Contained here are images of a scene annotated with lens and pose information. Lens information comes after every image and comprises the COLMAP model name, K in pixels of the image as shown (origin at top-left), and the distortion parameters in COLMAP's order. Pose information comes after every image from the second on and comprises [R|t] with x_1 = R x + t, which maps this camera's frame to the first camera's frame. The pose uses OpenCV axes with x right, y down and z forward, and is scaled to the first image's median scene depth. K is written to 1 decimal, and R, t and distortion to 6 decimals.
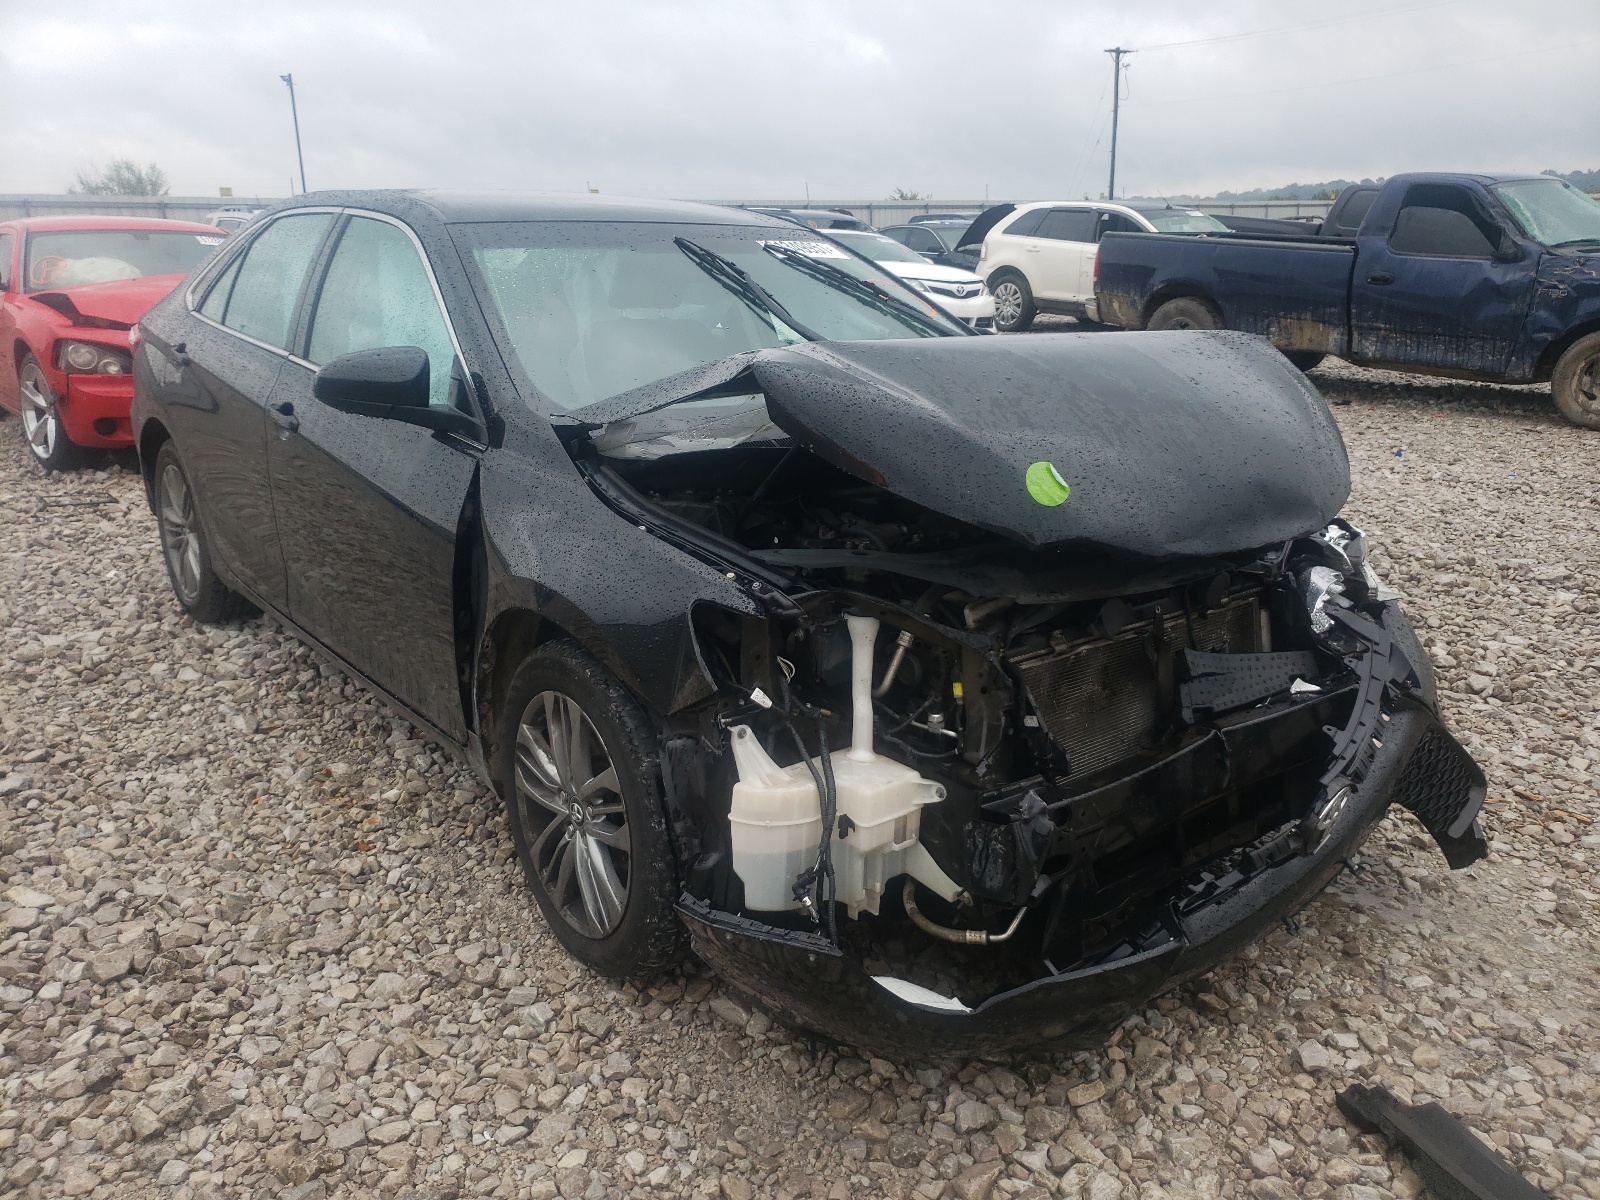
lens RADIAL K [[1327.3, 0, 800.0], [0, 1327.3, 600.0], [0, 0, 1]] dist [0.142028, -0.347308]
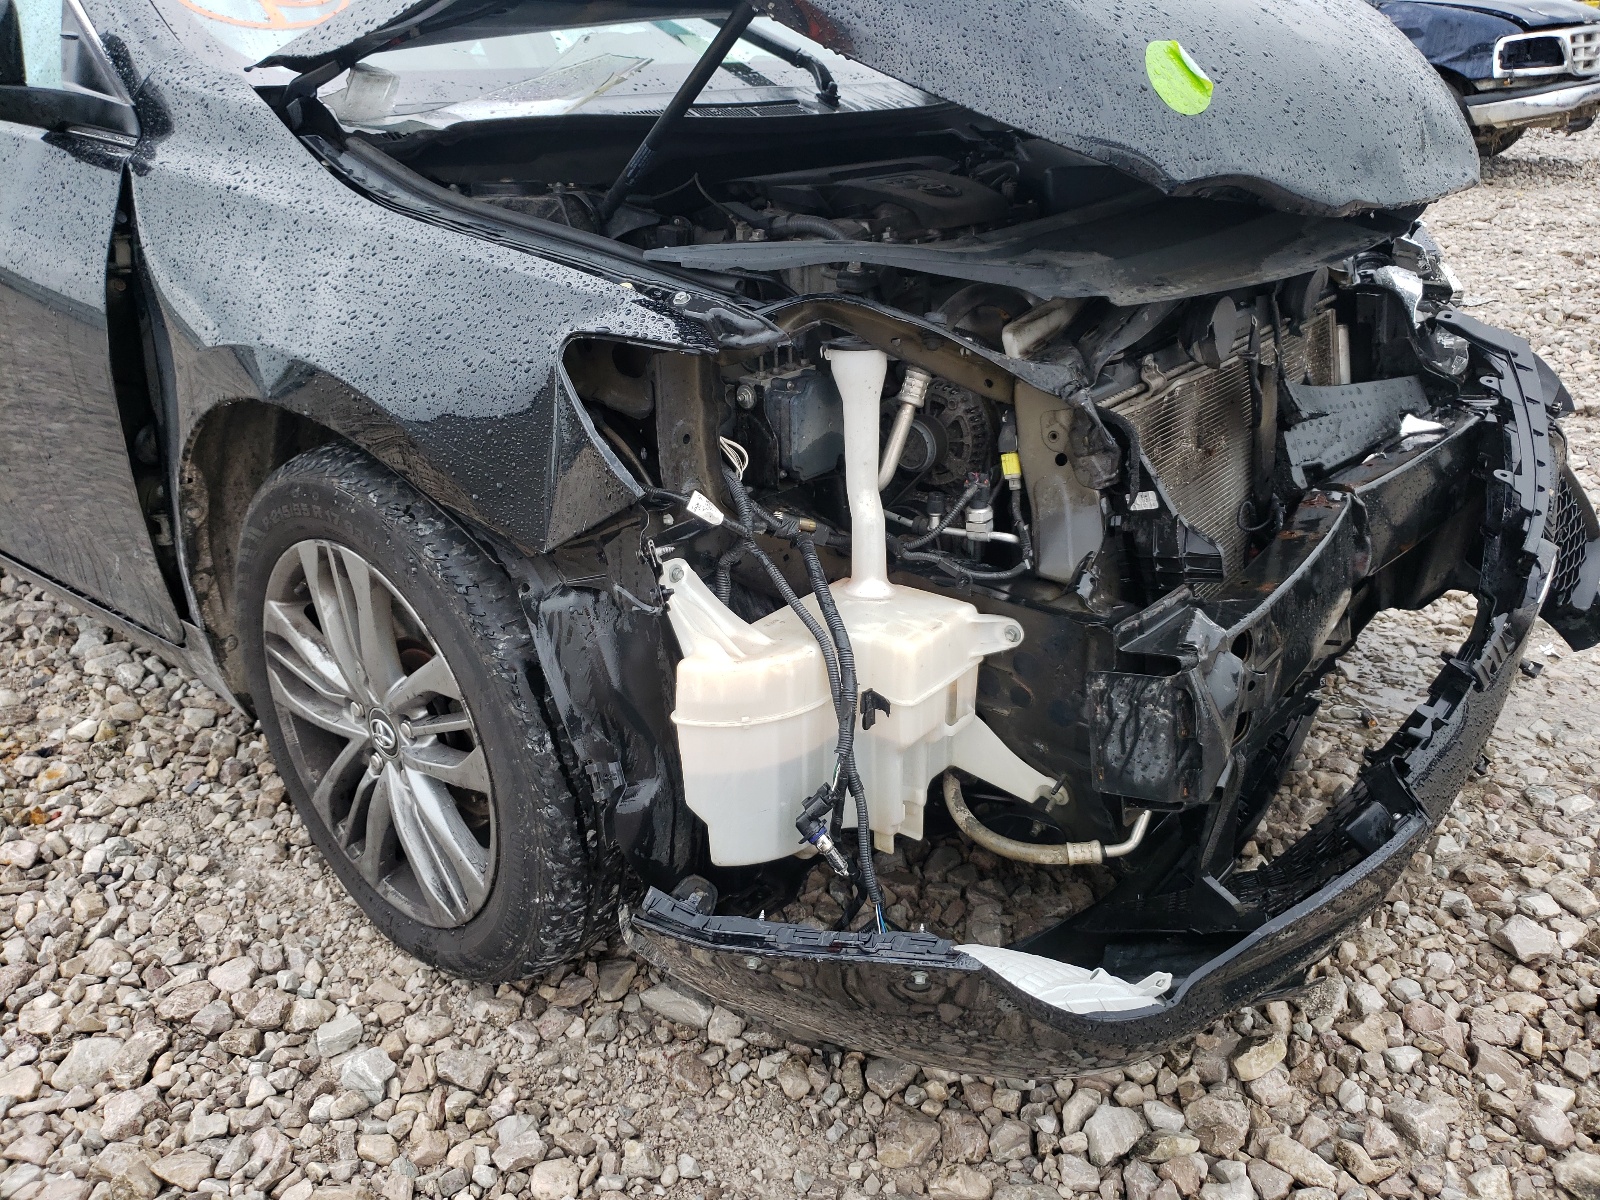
lens RADIAL K [[1237.5, 0, 800.0], [0, 1237.5, 600.0], [0, 0, 1]] dist [0.011799, 0.003012]
pose [[0.975984, -0.111697, 0.187029, -0.083393], [0.088898, 0.988018, 0.126164, 0.045819], [-0.198880, -0.106507, 0.974219, 0.432312]]
